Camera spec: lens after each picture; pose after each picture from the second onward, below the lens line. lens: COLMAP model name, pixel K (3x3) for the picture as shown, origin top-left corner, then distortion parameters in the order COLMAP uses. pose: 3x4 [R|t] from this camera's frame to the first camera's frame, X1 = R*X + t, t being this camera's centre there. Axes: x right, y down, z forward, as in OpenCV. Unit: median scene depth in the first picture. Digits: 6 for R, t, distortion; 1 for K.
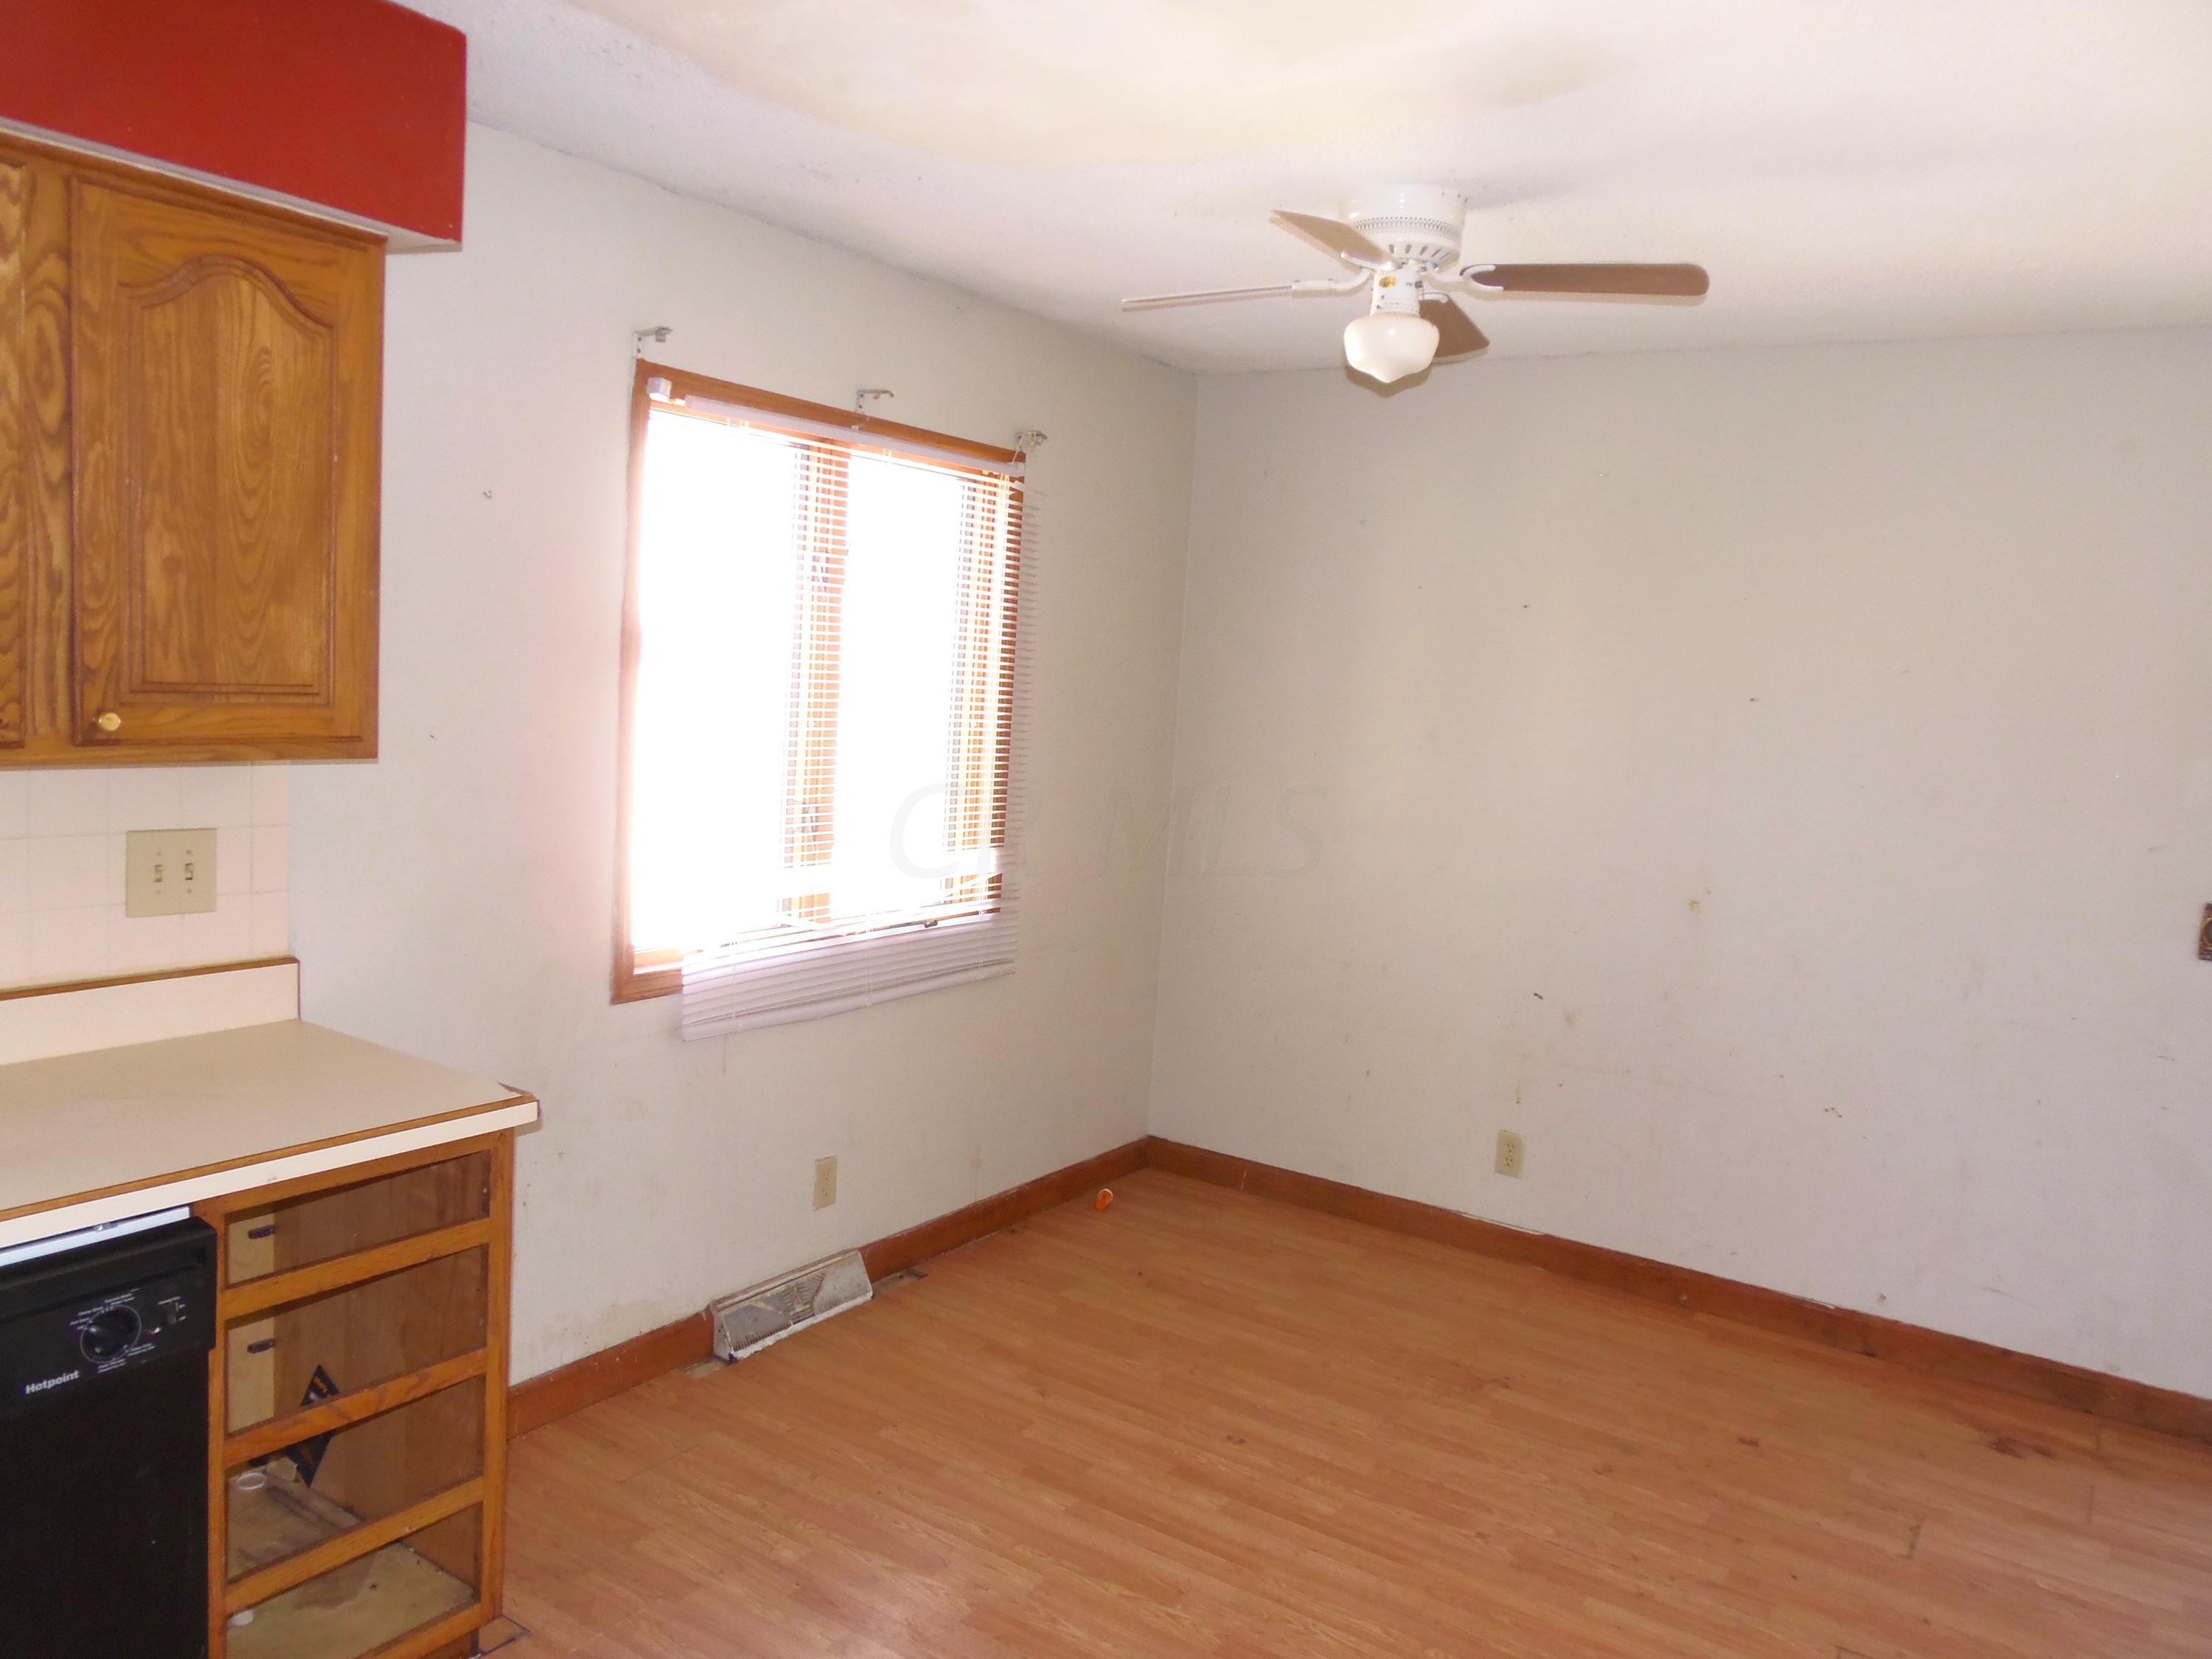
lens RADIAL K [[1588.8, 0, 1105.1], [0, 1588.8, 829.8], [0, 0, 1]] dist [-0.002834, 0.002470]
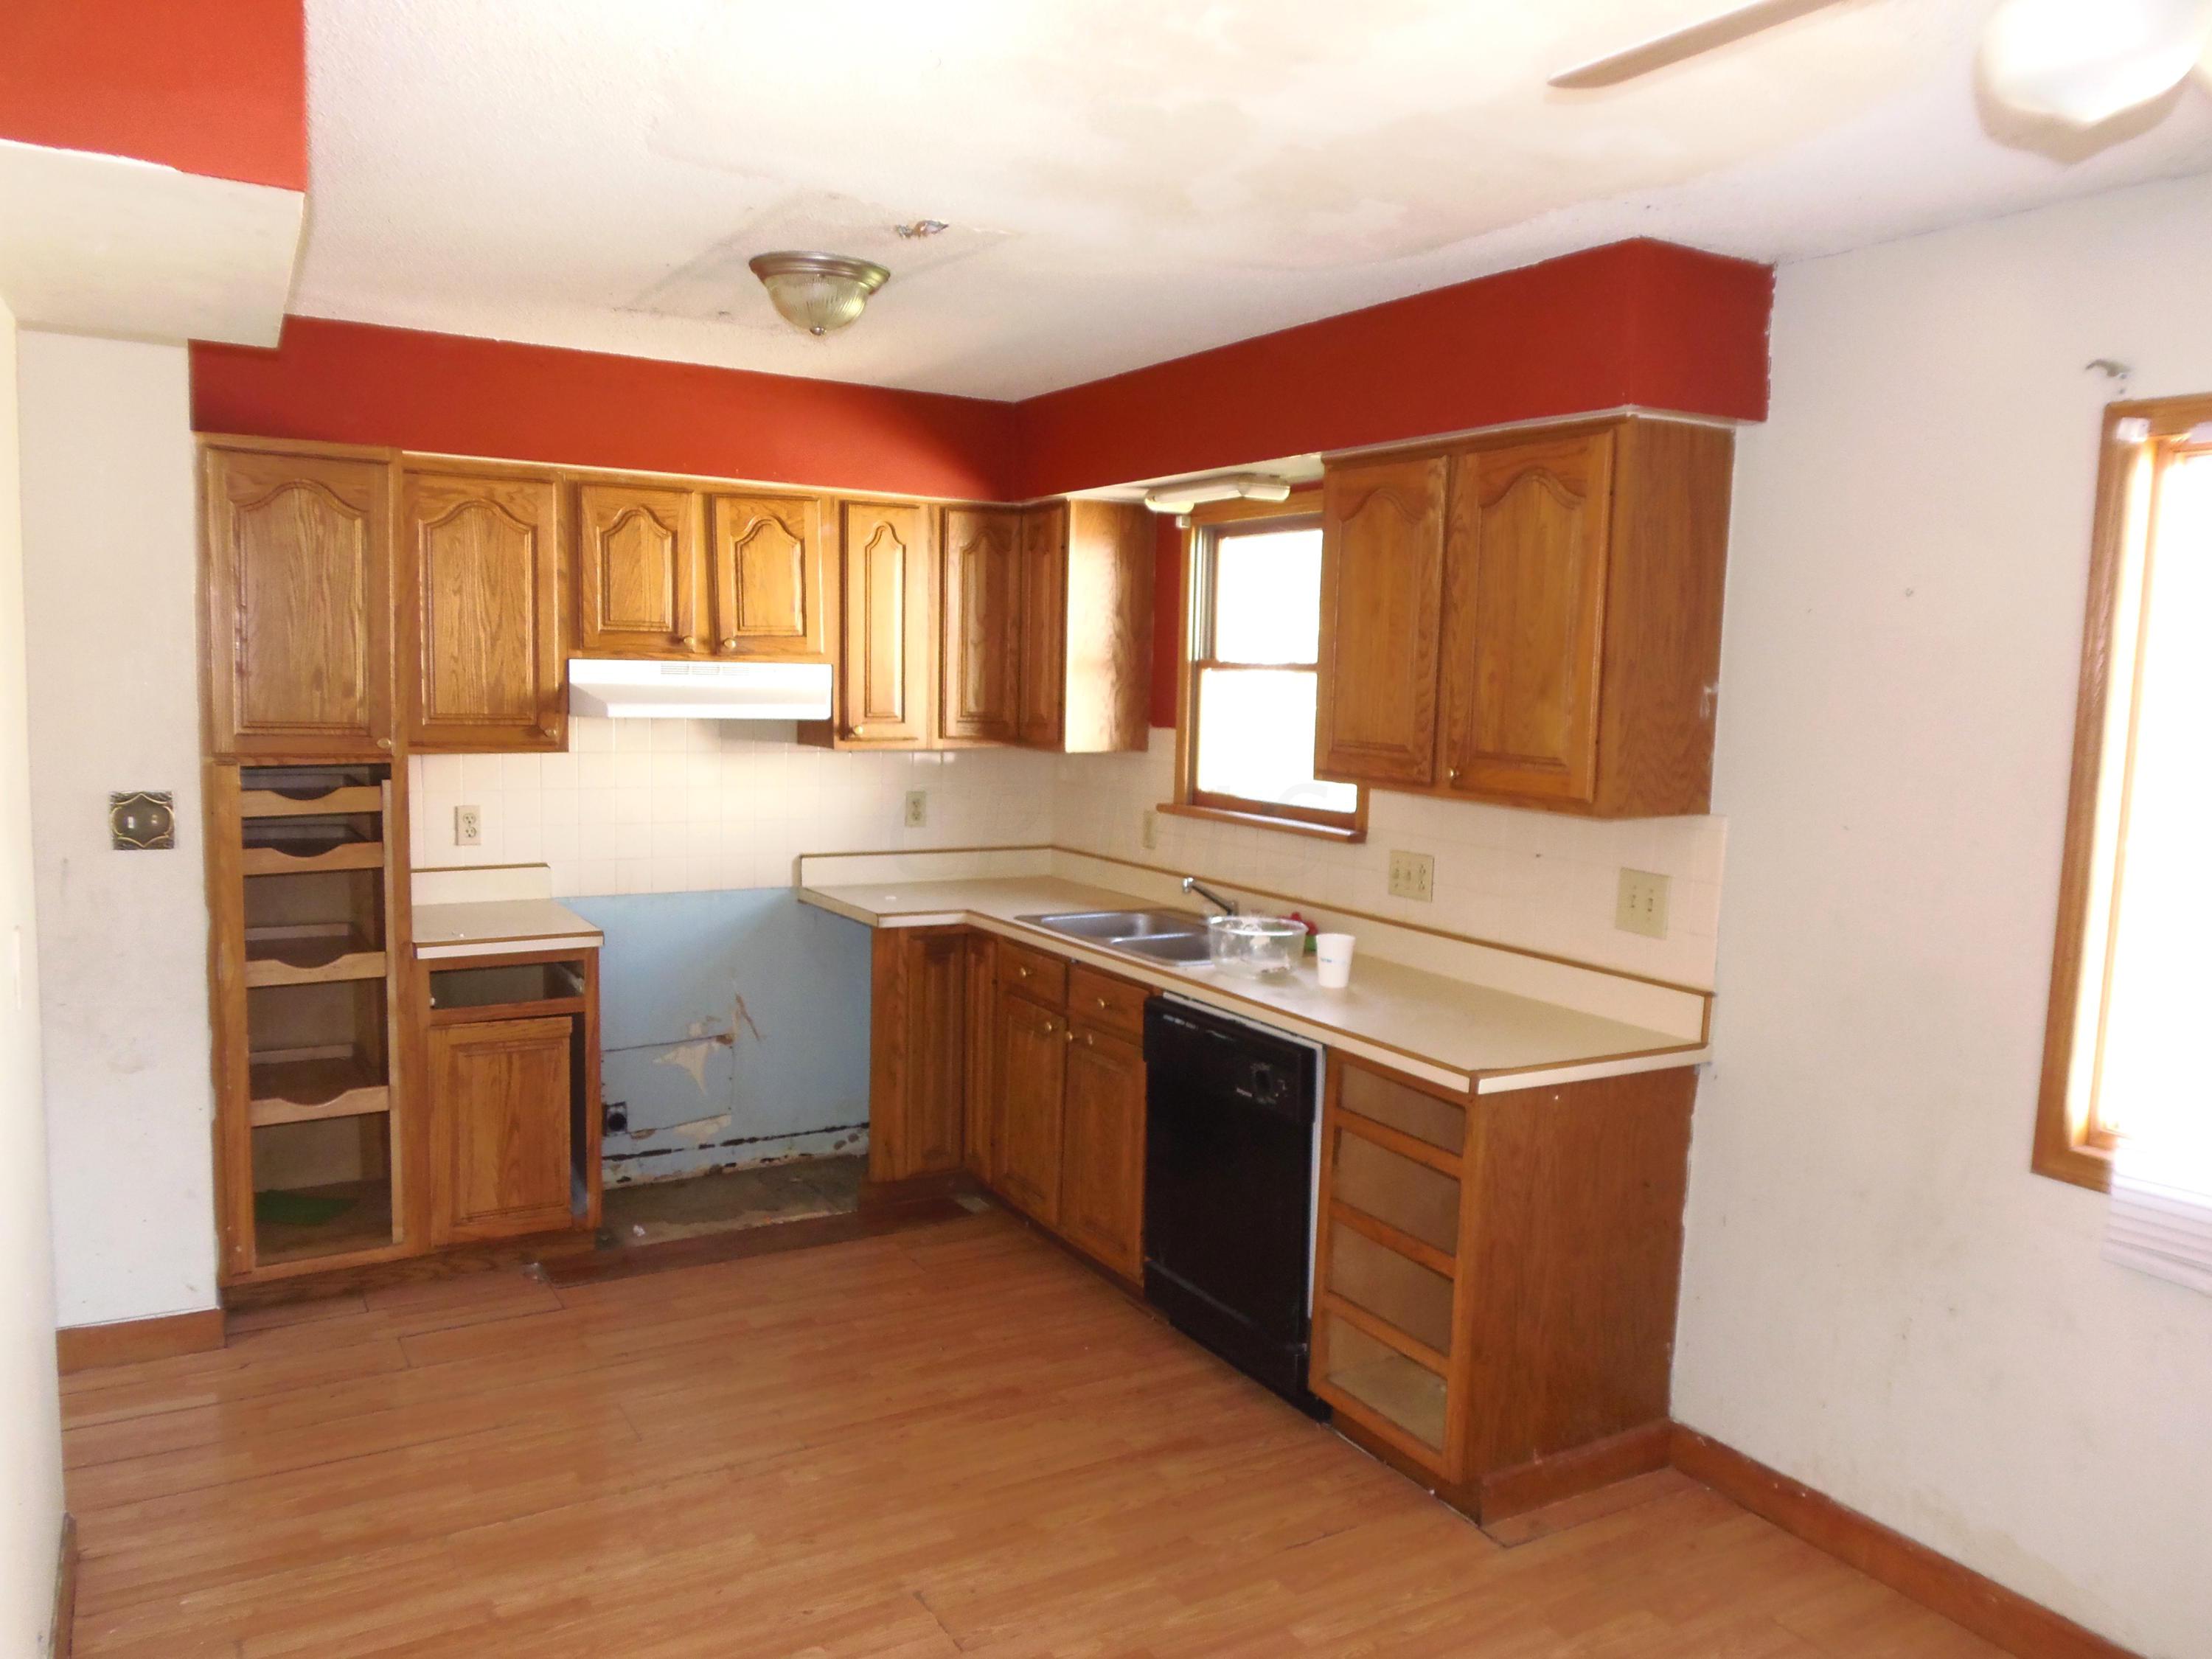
lens RADIAL K [[1588.8, 0, 1104.3], [0, 1588.8, 828.3], [0, 0, 1]] dist [-0.002834, 0.002470]
pose [[-0.424599, 0.027037, -0.904978, 0.960692], [-0.154031, 0.982825, 0.101631, -0.118492], [0.892183, 0.182547, -0.413142, 1.303126]]
